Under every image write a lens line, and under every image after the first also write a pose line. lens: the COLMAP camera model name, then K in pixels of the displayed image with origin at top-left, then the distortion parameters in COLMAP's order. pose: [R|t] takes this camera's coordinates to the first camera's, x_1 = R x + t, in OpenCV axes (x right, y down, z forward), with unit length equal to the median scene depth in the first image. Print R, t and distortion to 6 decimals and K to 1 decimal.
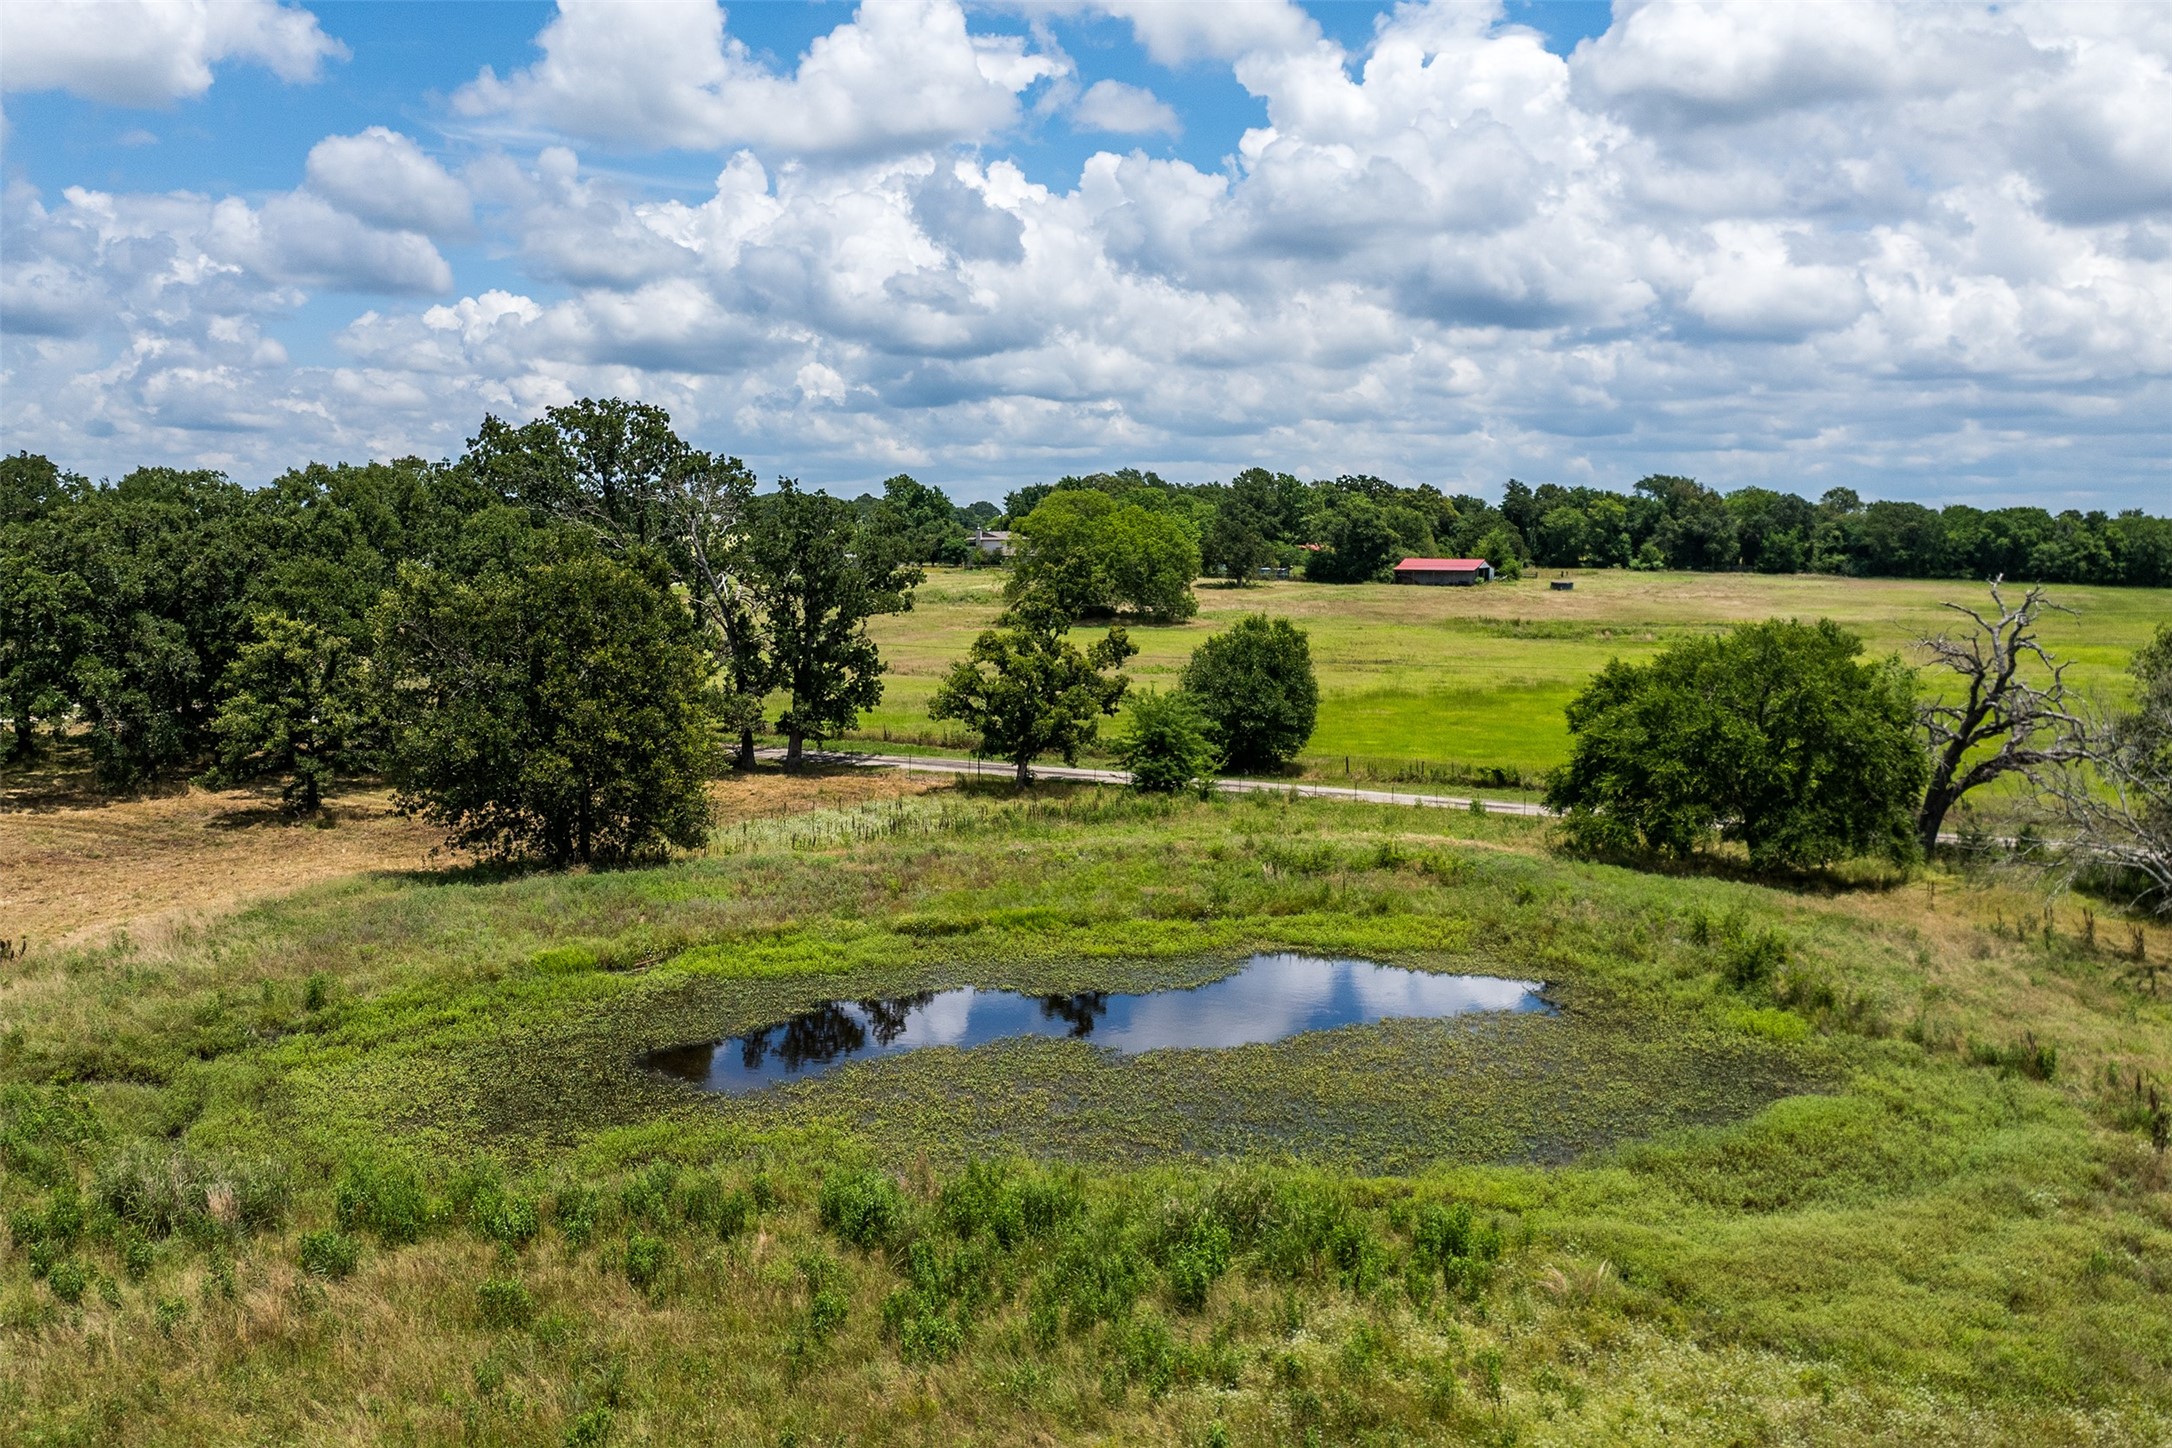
lens RADIAL K [[1913.3, 0, 1069.6], [0, 1913.3, 684.2], [0, 0, 1]] dist [-0.016272, -0.027257]
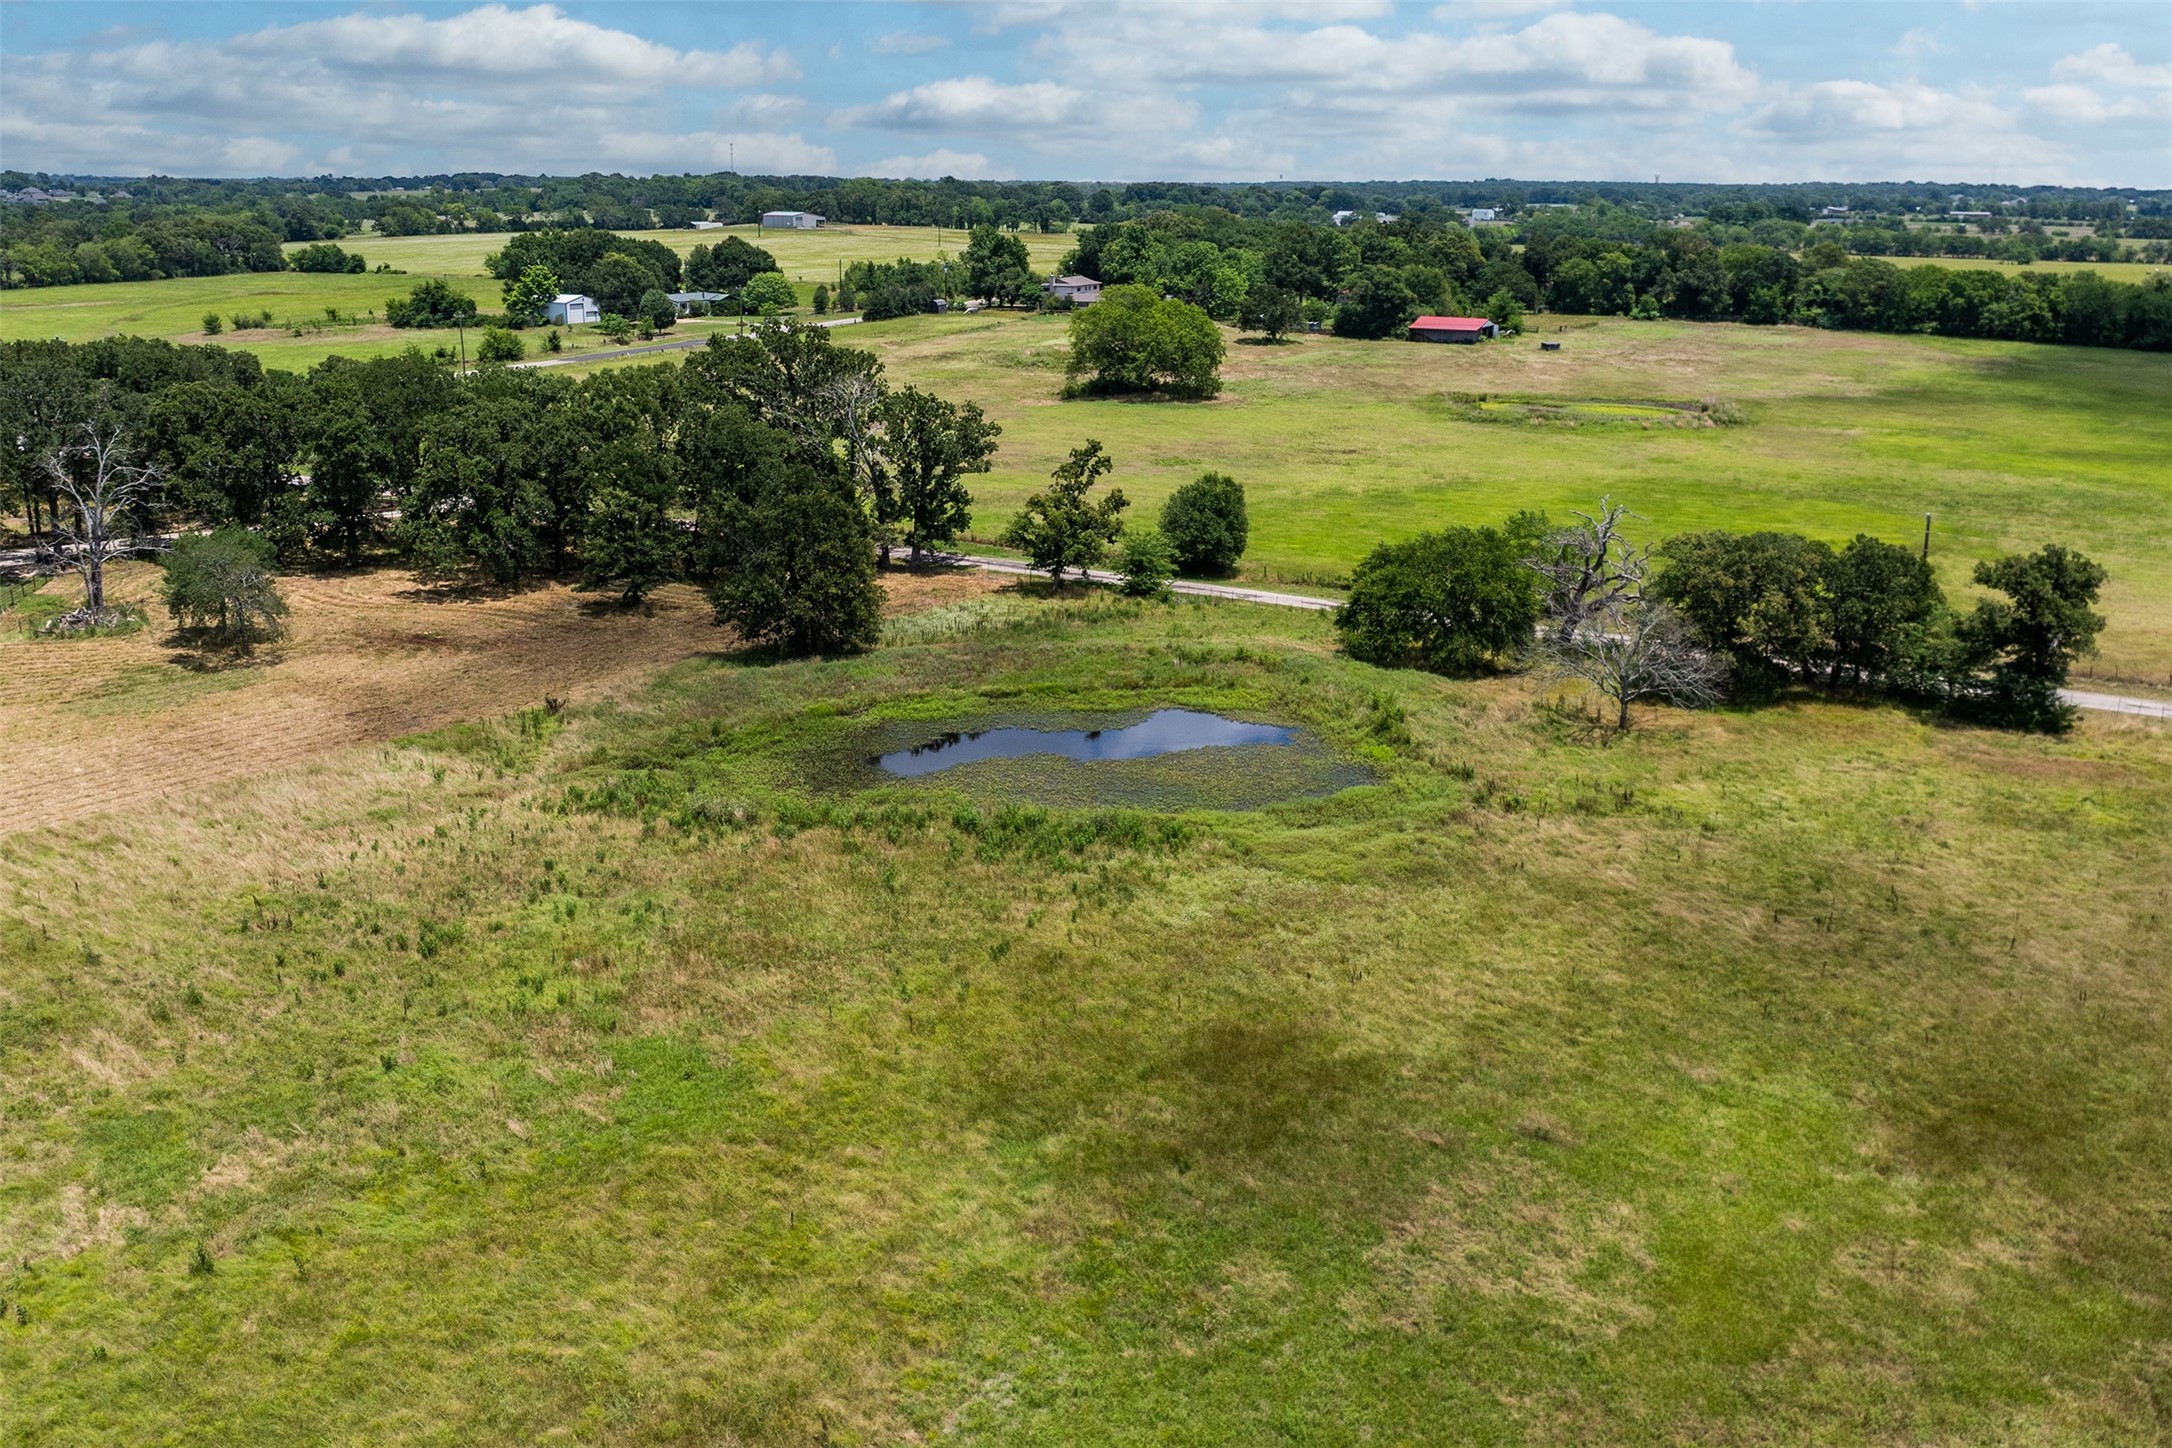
lens RADIAL K [[2132.0, 0, 941.4], [0, 2132.0, 679.6], [0, 0, 1]] dist [-0.020948, -0.012813]
pose [[0.994079, 0.011145, -0.108085, 0.071055], [0.007779, 0.984874, 0.173095, -0.176674], [0.108379, -0.172911, 0.978956, -0.764317]]
